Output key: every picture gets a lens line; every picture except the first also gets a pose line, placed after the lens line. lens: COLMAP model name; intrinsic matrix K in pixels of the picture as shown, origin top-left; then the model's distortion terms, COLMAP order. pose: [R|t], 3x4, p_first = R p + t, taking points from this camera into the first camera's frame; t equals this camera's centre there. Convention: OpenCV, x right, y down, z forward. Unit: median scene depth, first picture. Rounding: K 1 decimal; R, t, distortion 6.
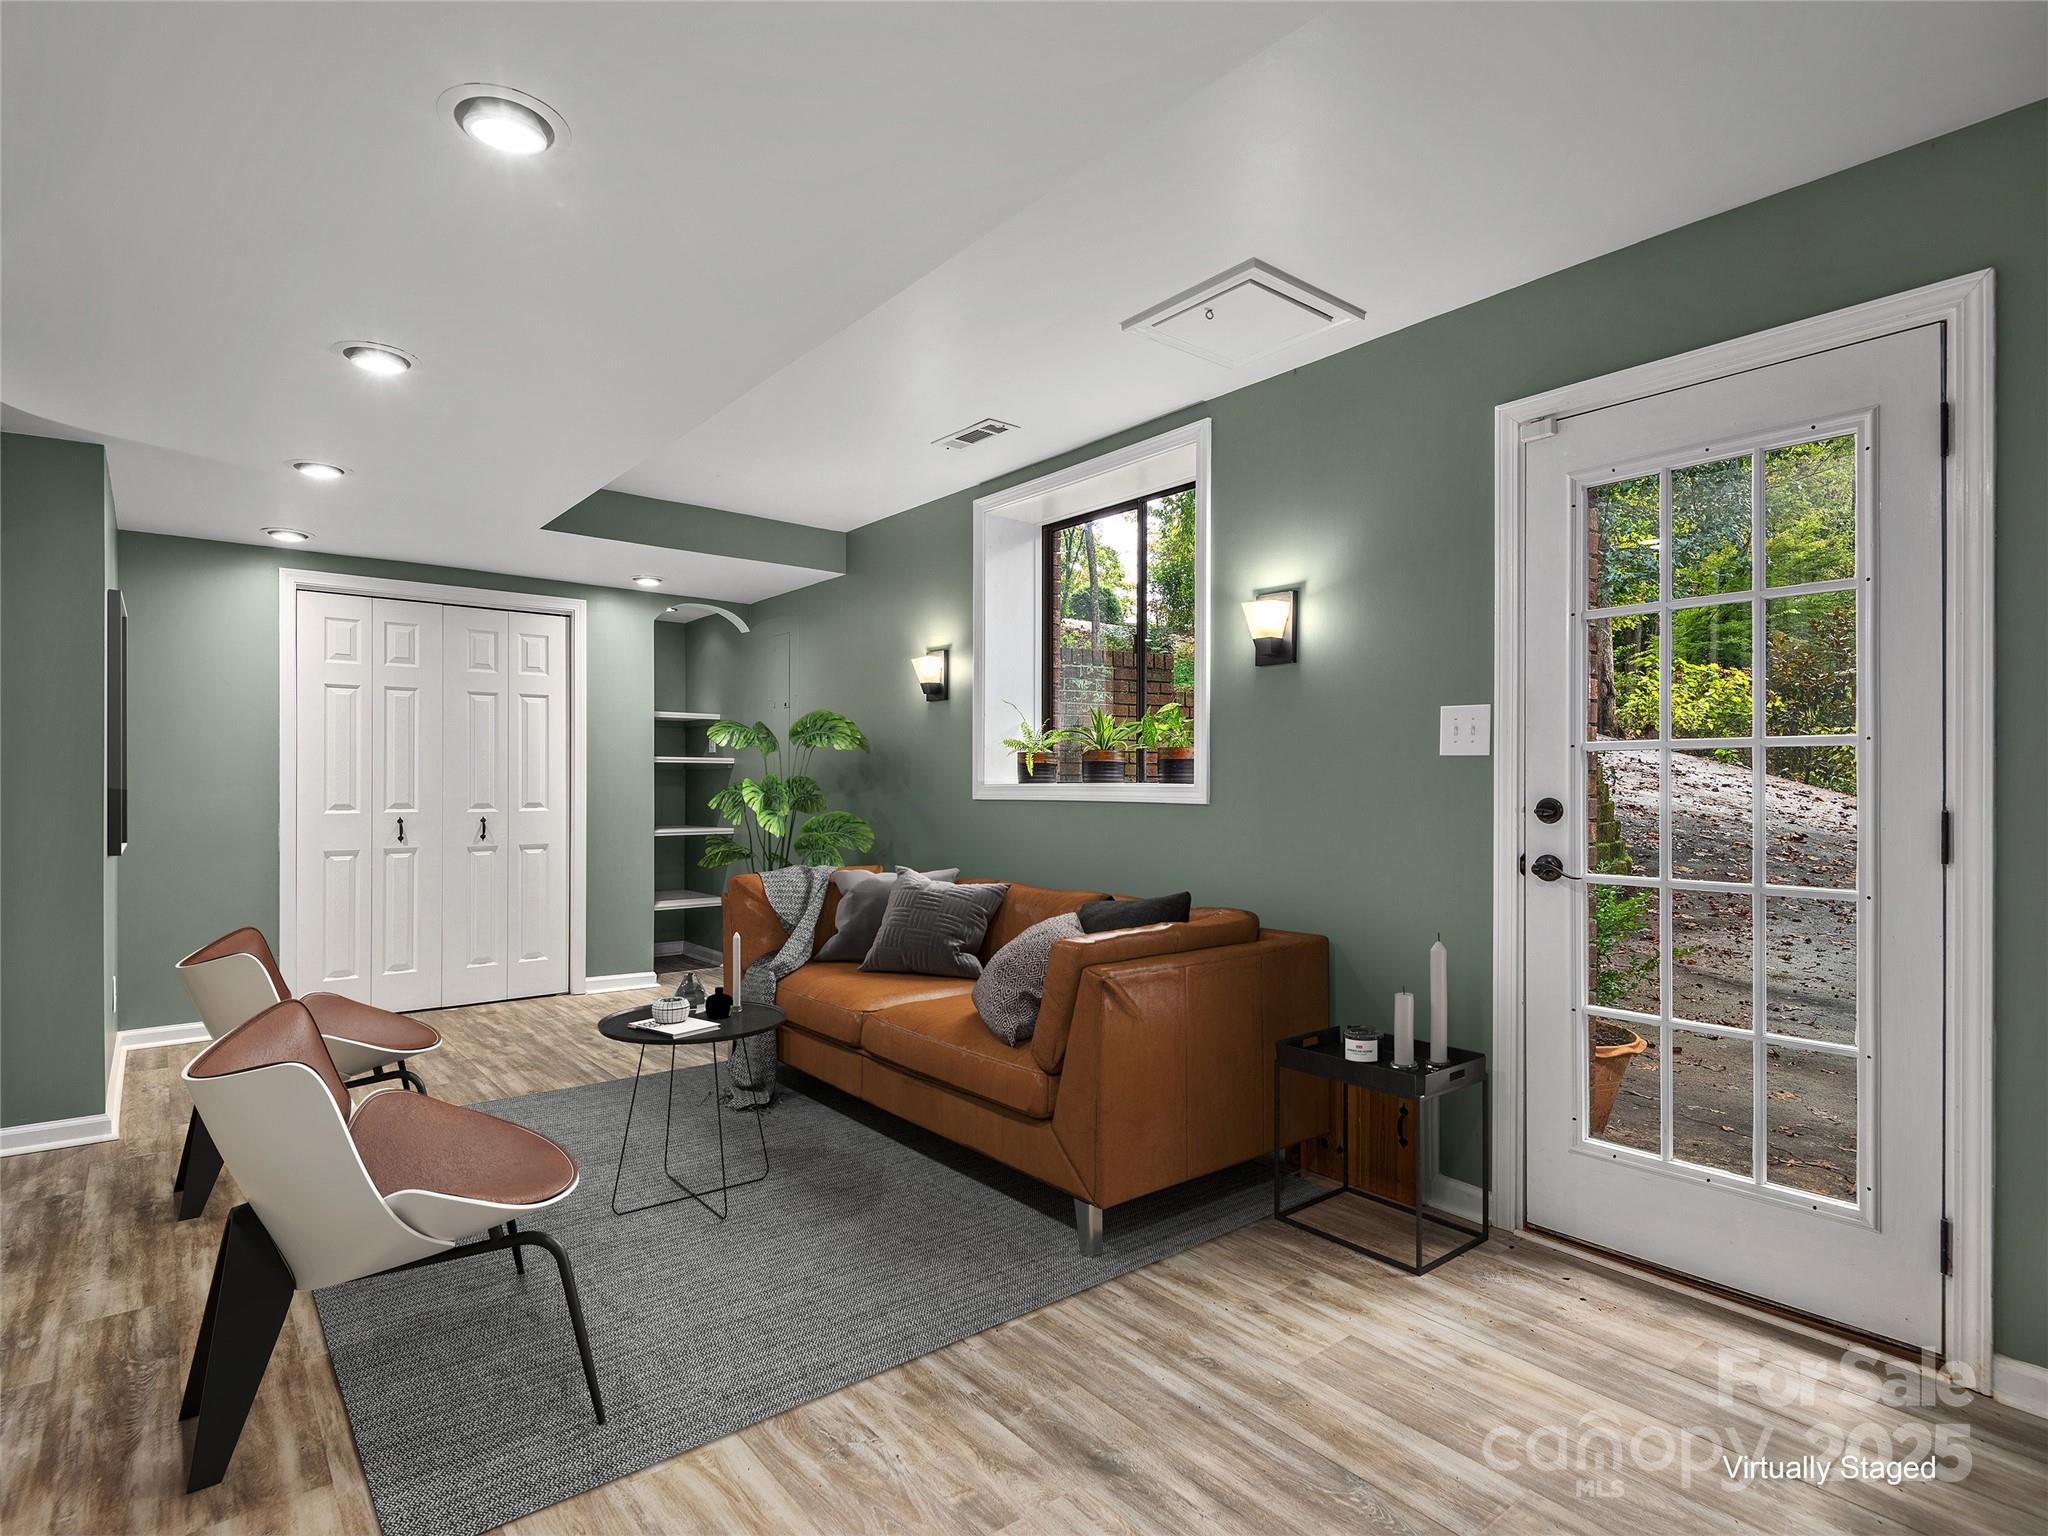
lens RADIAL K [[1048.5, 0, 1023.0], [0, 1048.5, 773.8], [0, 0, 1]] dist [0.002963, -0.000372]
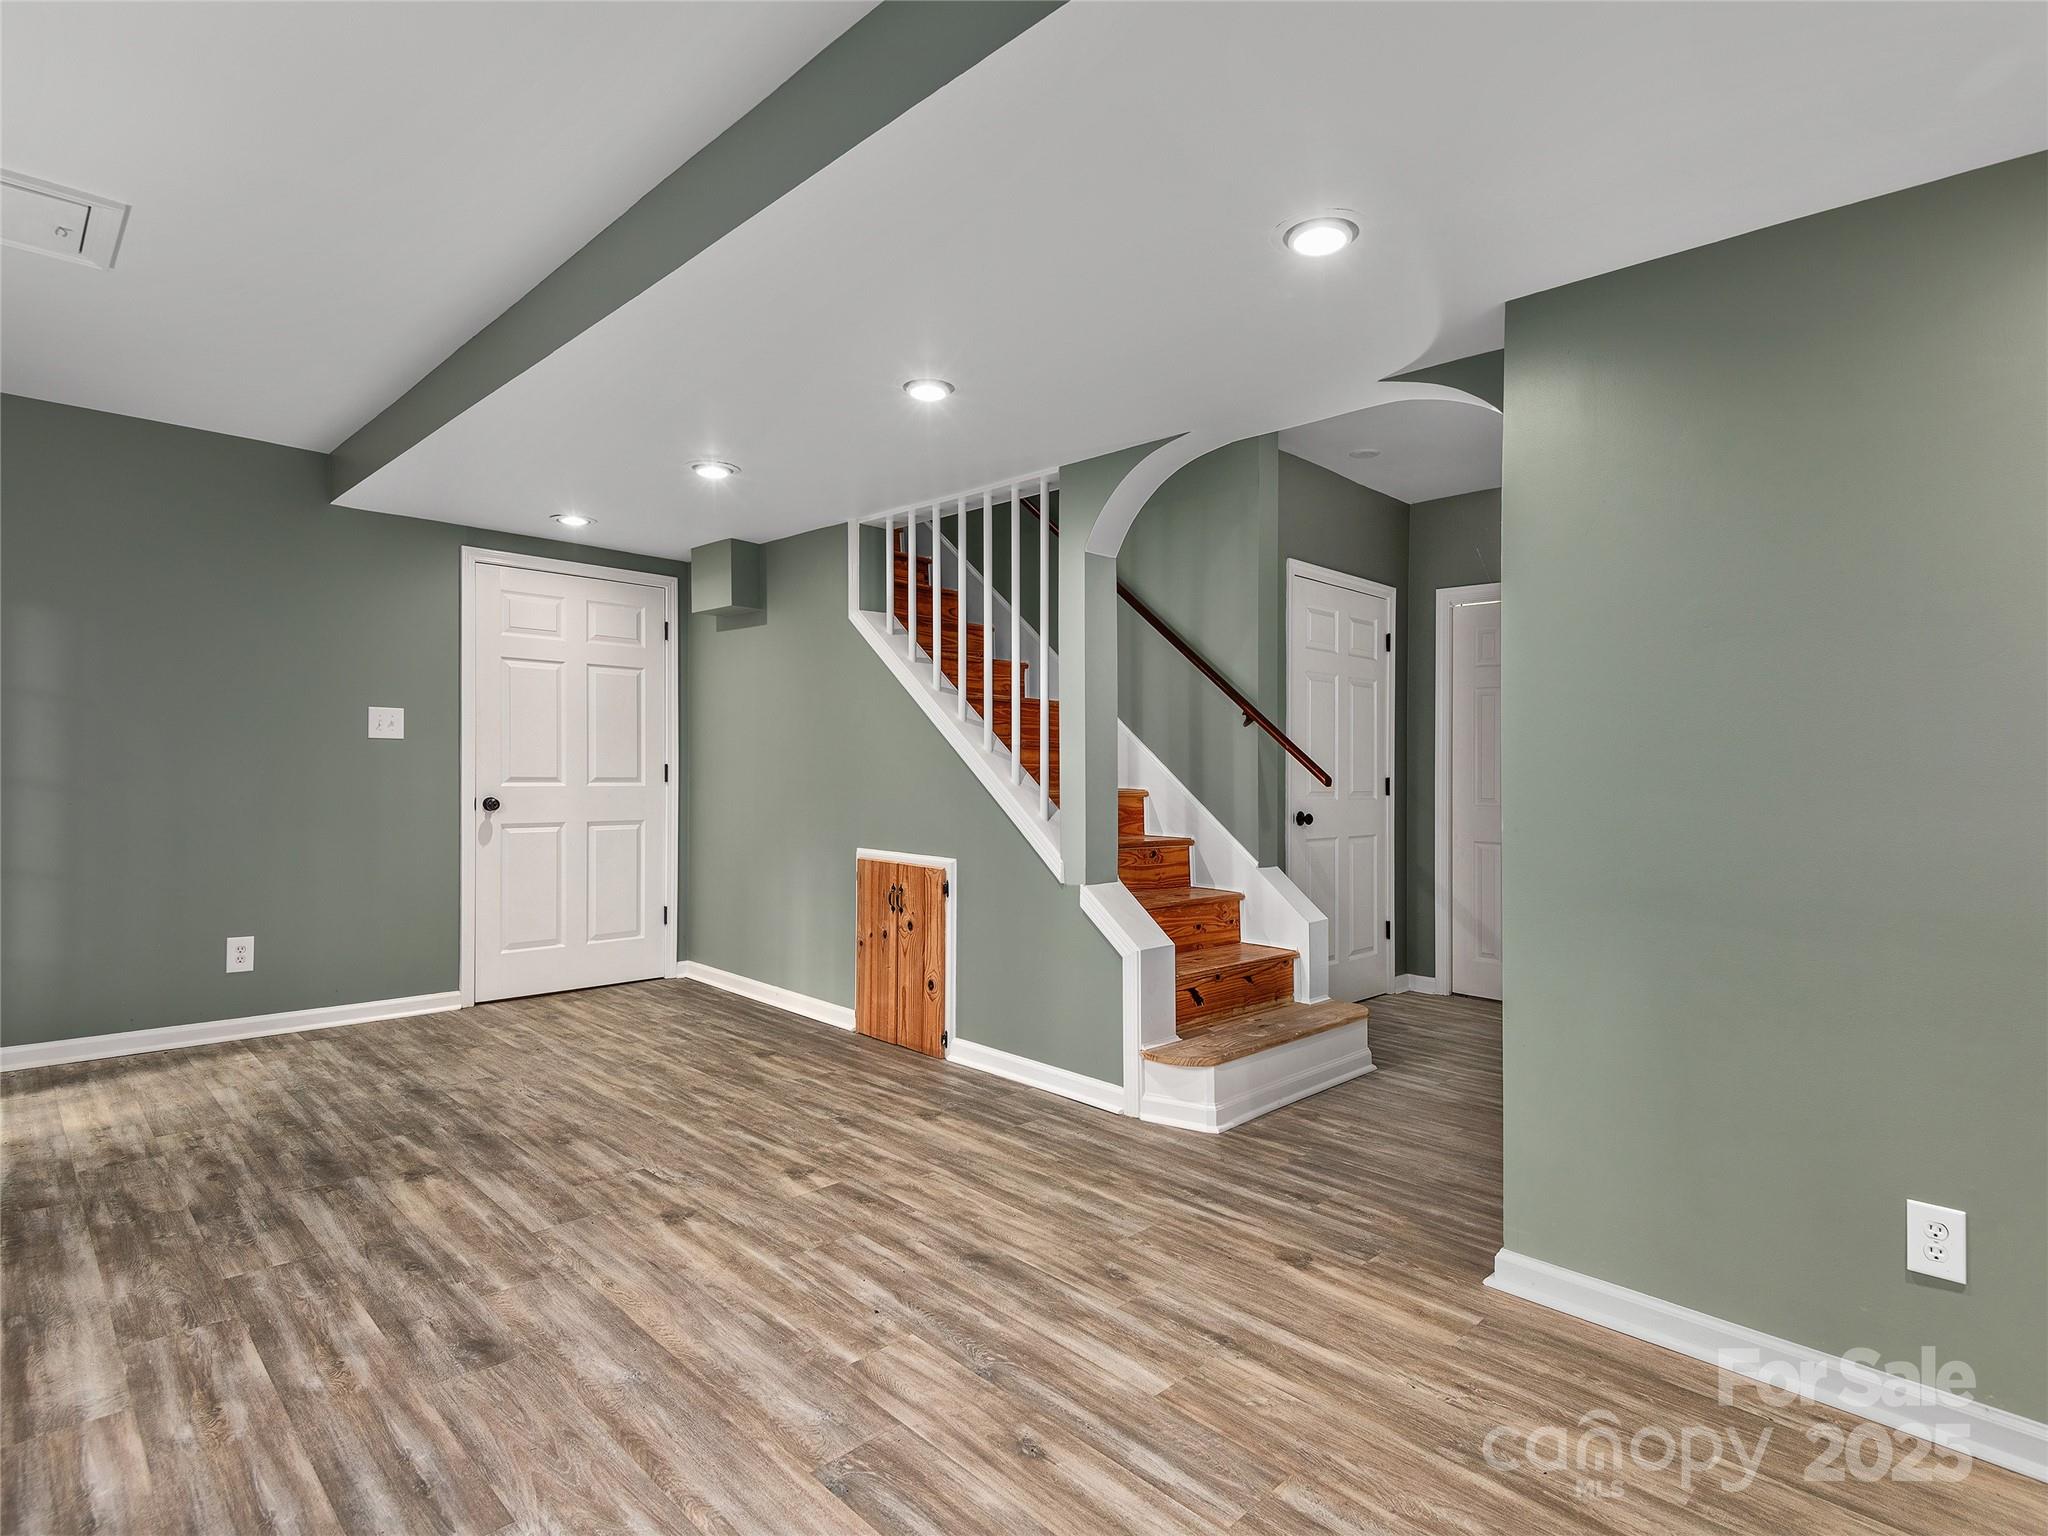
lens RADIAL K [[1048.5, 0, 1025.0], [0, 1048.5, 767.7], [0, 0, 1]] dist [0.002963, -0.000372]
pose [[-0.995444, -0.020741, -0.093063, -0.873781], [-0.020475, 0.999783, -0.003814, 0.015350], [0.093122, -0.001891, -0.995653, 3.064294]]
